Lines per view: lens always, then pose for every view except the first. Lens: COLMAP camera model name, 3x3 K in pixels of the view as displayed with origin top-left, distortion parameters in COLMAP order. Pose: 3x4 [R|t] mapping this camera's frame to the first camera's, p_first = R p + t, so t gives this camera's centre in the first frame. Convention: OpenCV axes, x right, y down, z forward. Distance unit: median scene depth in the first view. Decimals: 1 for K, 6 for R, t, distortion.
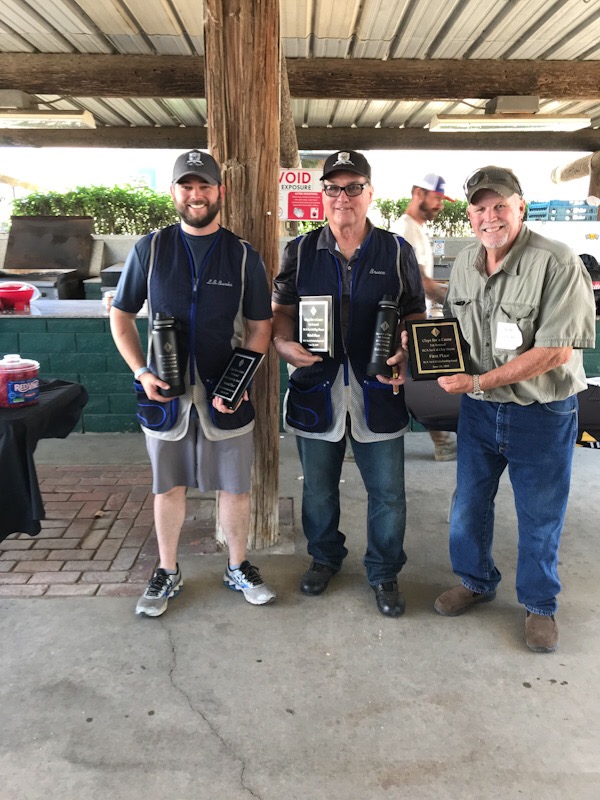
lens RADIAL K [[657.6, 0, 302.4], [0, 657.6, 397.9], [0, 0, 1]] dist [0.000010, 0.003066]
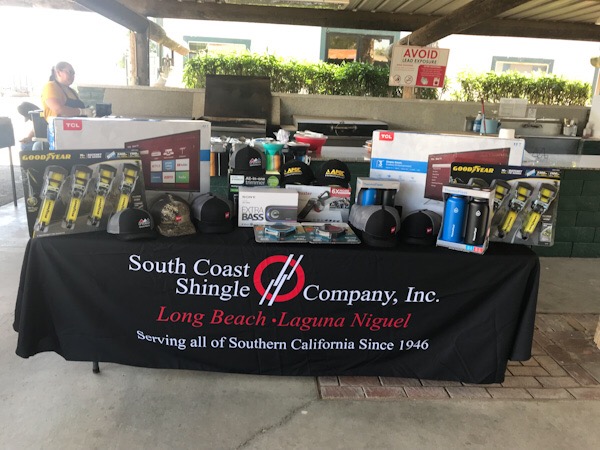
lens RADIAL K [[489.3, 0, 300.2], [0, 489.3, 246.0], [0, 0, 1]] dist [-0.012229, -0.006903]
pose [[0.998327, 0.022725, 0.053167, -0.486330], [-0.026377, 0.997266, 0.069028, -0.021593], [-0.051453, -0.070314, 0.996197, 0.028121]]
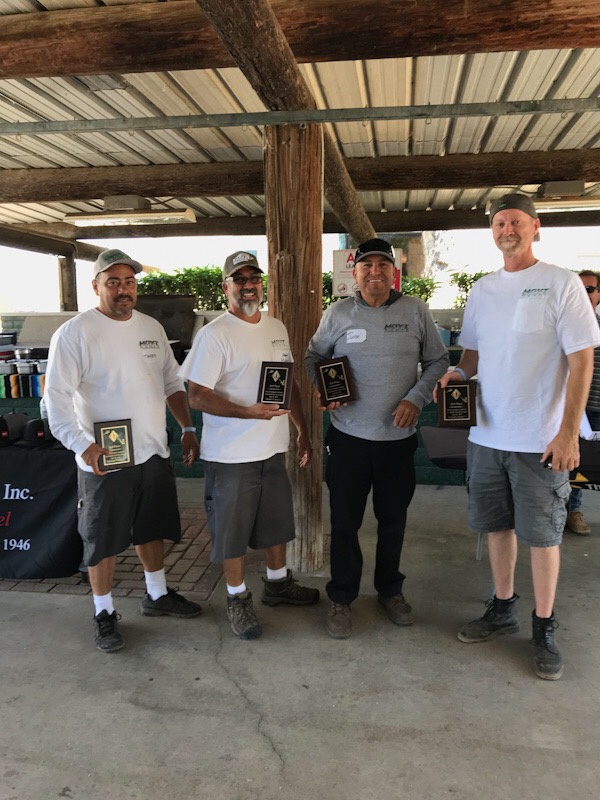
lens RADIAL K [[652.4, 0, 297.5], [0, 652.4, 406.0], [0, 0, 1]] dist [-0.012229, -0.006903]
pose [[0.986887, 0.007845, -0.161221, 0.067692], [-0.022938, 0.995498, -0.091970, 0.026934], [0.159774, 0.094462, 0.982624, -0.108506]]
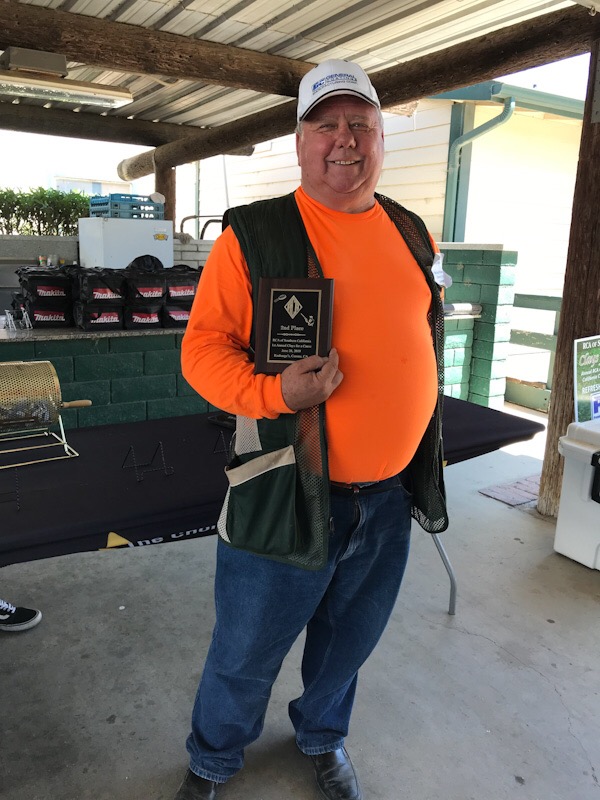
lens RADIAL K [[652.4, 0, 297.5], [0, 652.4, 406.0], [0, 0, 1]] dist [-0.012229, -0.006903]
pose [[0.842512, -0.107374, 0.527867, 0.144766], [0.104141, 0.993912, 0.035956, -0.038158], [-0.528515, 0.024680, 0.848565, 0.207809]]
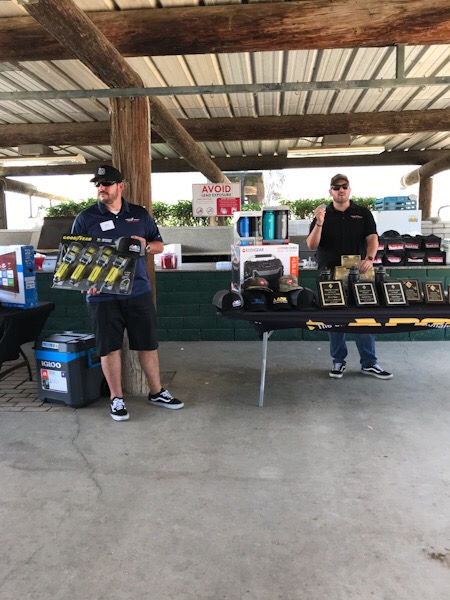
lens RADIAL K [[493.2, 0, 226.8], [0, 493.2, 298.4], [0, 0, 1]] dist [0.000010, 0.003066]
pose [[0.995326, -0.011996, -0.095828, 0.178398], [0.001777, 0.994363, -0.106016, 0.073601], [0.096560, 0.105350, 0.989736, -0.196148]]
